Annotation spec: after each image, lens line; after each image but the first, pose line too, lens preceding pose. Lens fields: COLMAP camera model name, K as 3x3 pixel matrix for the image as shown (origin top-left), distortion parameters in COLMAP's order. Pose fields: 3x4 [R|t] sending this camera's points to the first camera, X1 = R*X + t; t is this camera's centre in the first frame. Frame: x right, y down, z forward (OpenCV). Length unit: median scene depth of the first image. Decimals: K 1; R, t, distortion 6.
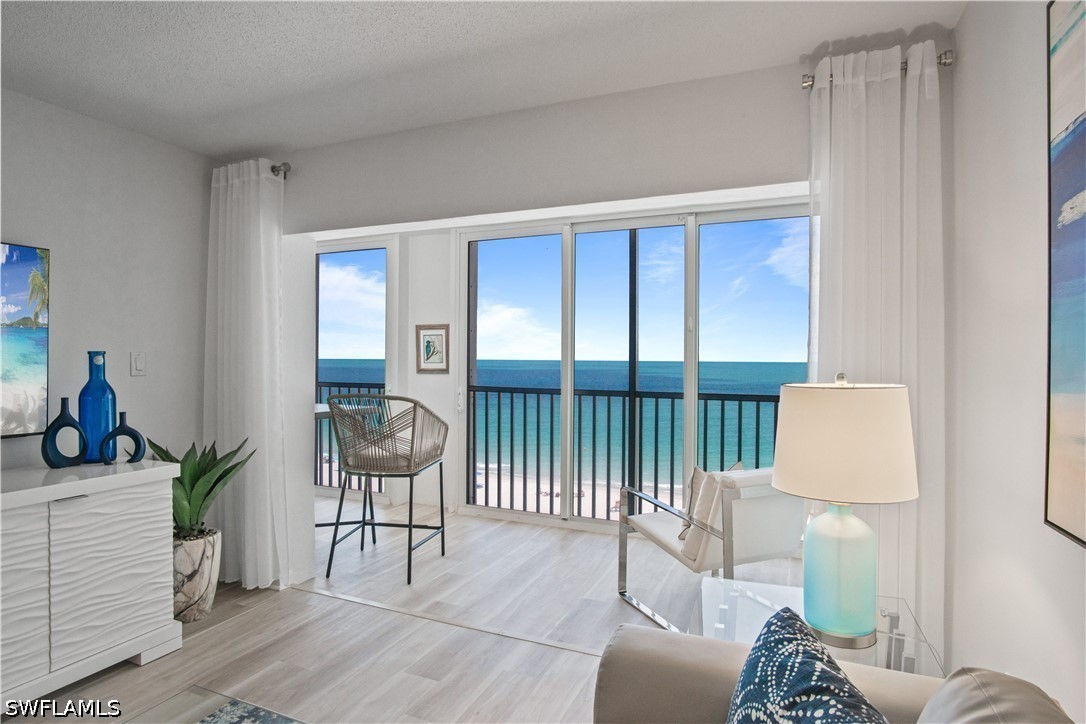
lens RADIAL K [[582.2, 0, 547.5], [0, 582.2, 362.1], [0, 0, 1]] dist [-0.029546, 0.002054]
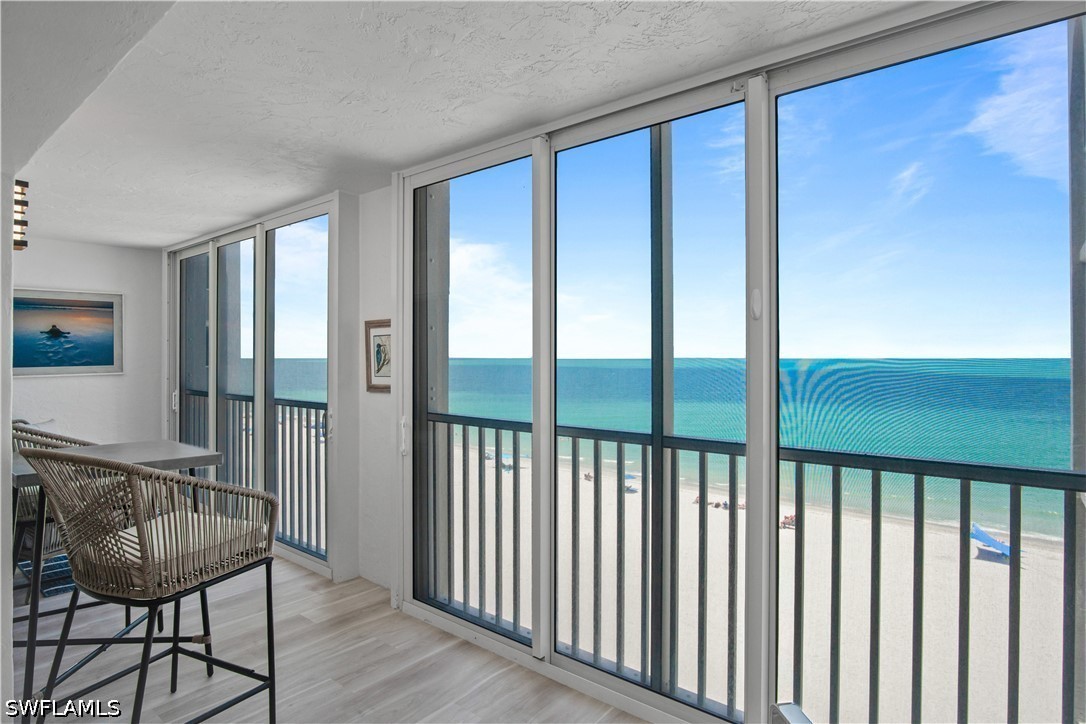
lens RADIAL K [[587.5, 0, 544.5], [0, 587.5, 354.0], [0, 0, 1]] dist [-0.026613, 0.001320]
pose [[0.959926, -0.006823, -0.280169, 0.212898], [0.003572, 0.999920, -0.012114, -0.019689], [0.280230, 0.010627, 0.959874, 0.493645]]
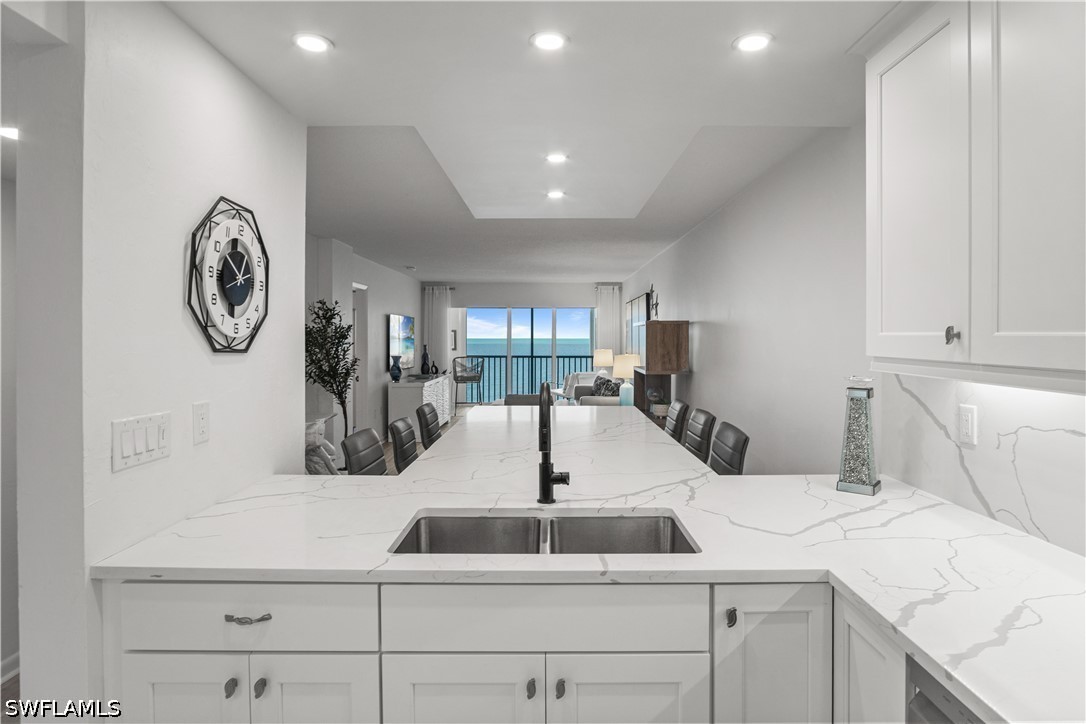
lens RADIAL K [[592.5, 0, 549.6], [0, 592.5, 346.6], [0, 0, 1]] dist [-0.026180, 0.001474]
pose [[0.921311, -0.012090, 0.388640, -0.937118], [0.007547, 0.999884, 0.013214, -0.031198], [-0.388754, -0.009241, 0.921295, -1.743730]]
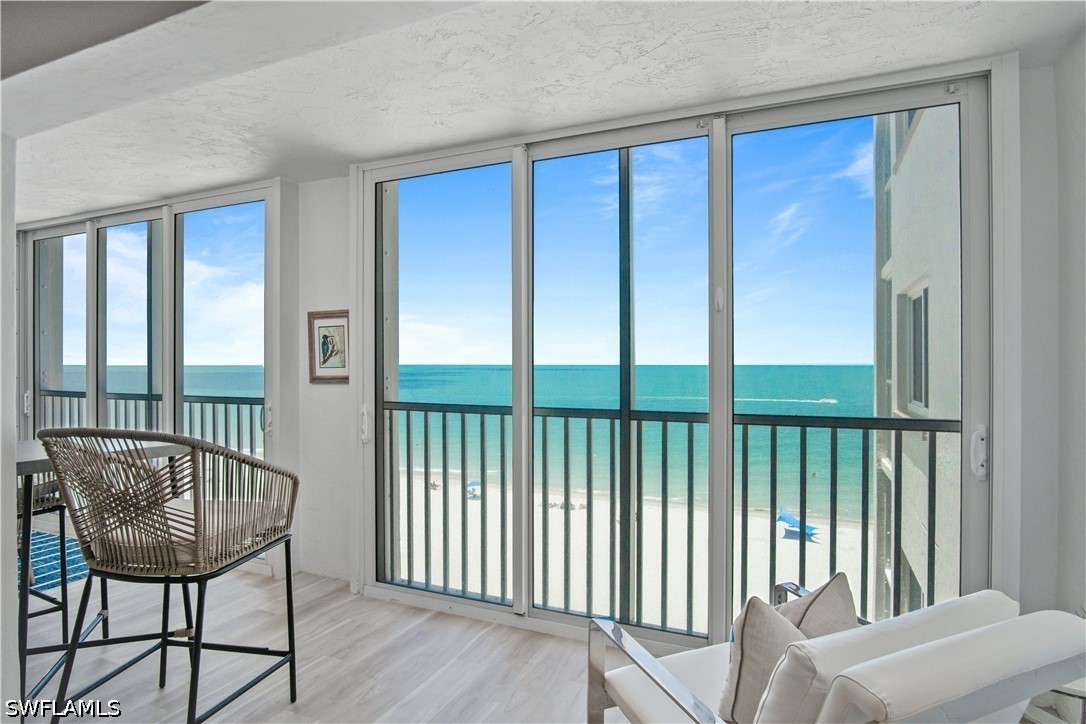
lens RADIAL K [[600.8, 0, 545.7], [0, 600.8, 363.7], [0, 0, 1]] dist [-0.024554, -0.000409]
pose [[0.999882, -0.007841, -0.013198, 0.074639], [0.007789, 0.999962, -0.003989, 0.001866], [0.013229, 0.003886, 0.999905, 0.381151]]
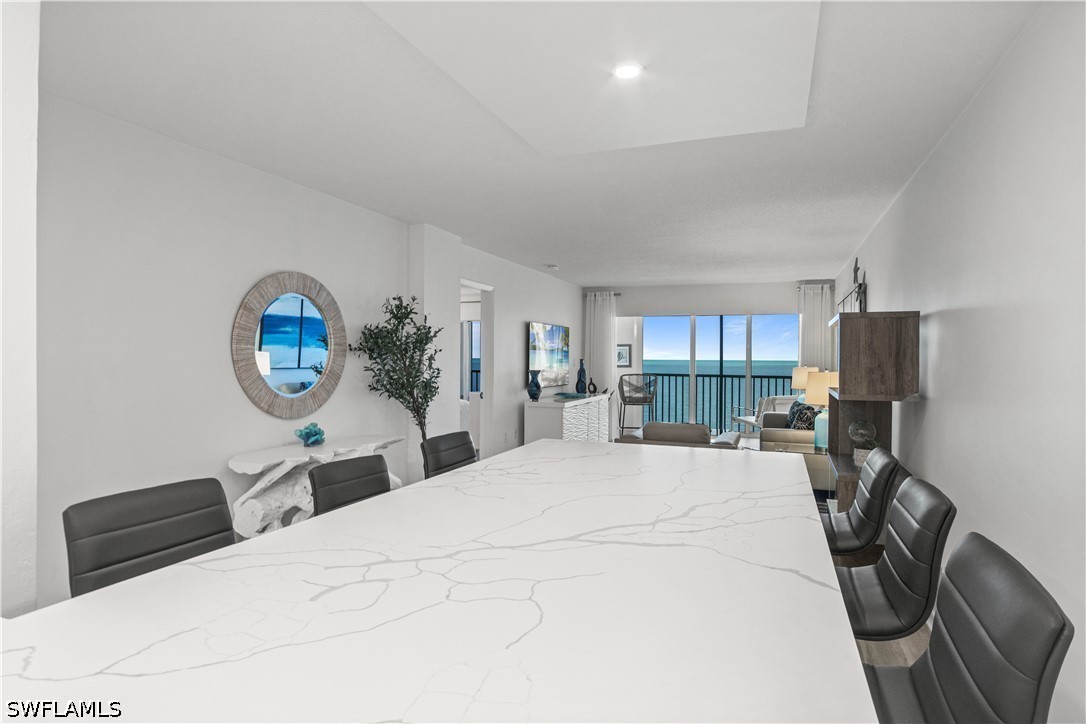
lens RADIAL K [[596.7, 0, 549.7], [0, 596.7, 355.5], [0, 0, 1]] dist [-0.027041, 0.000593]
pose [[0.999316, 0.000774, 0.036968, -0.664953], [-0.000444, 0.999960, -0.008922, -0.004636], [-0.036974, 0.008900, 0.999277, -1.423292]]
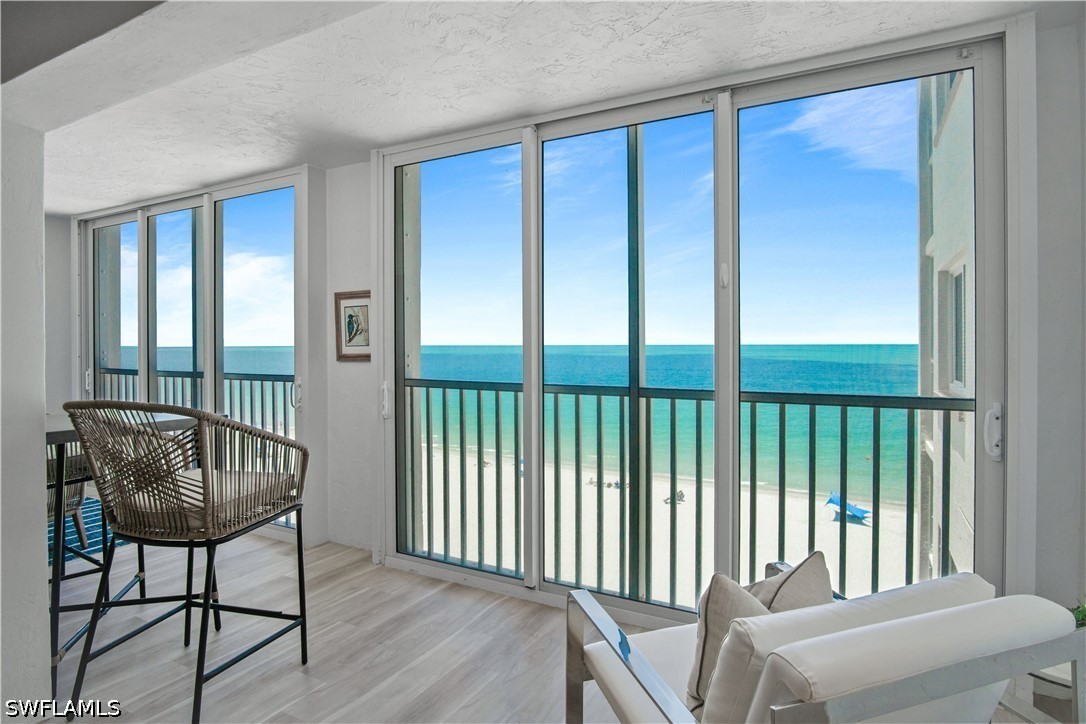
lens RADIAL K [[592.5, 0, 549.6], [0, 592.5, 346.6], [0, 0, 1]] dist [-0.026180, 0.001474]
pose [[0.996042, -0.009403, -0.088386, 0.120808], [0.009373, 0.999956, -0.000763, 0.005904], [0.088390, -0.000069, 0.996086, 0.384098]]
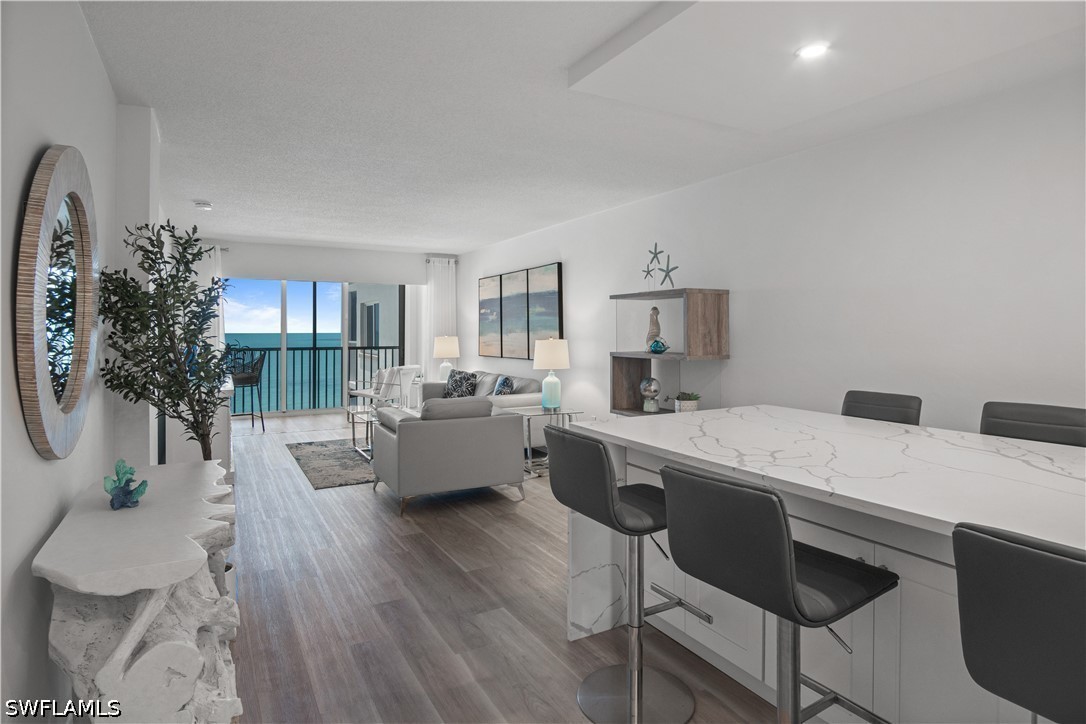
lens RADIAL K [[594.9, 0, 546.0], [0, 594.9, 329.0], [0, 0, 1]] dist [-0.022674, 0.000427]
pose [[0.607443, -0.006074, 0.794340, -1.132843], [0.010974, 0.999940, -0.000746, -0.005299], [-0.794288, 0.009170, 0.607473, -1.044010]]
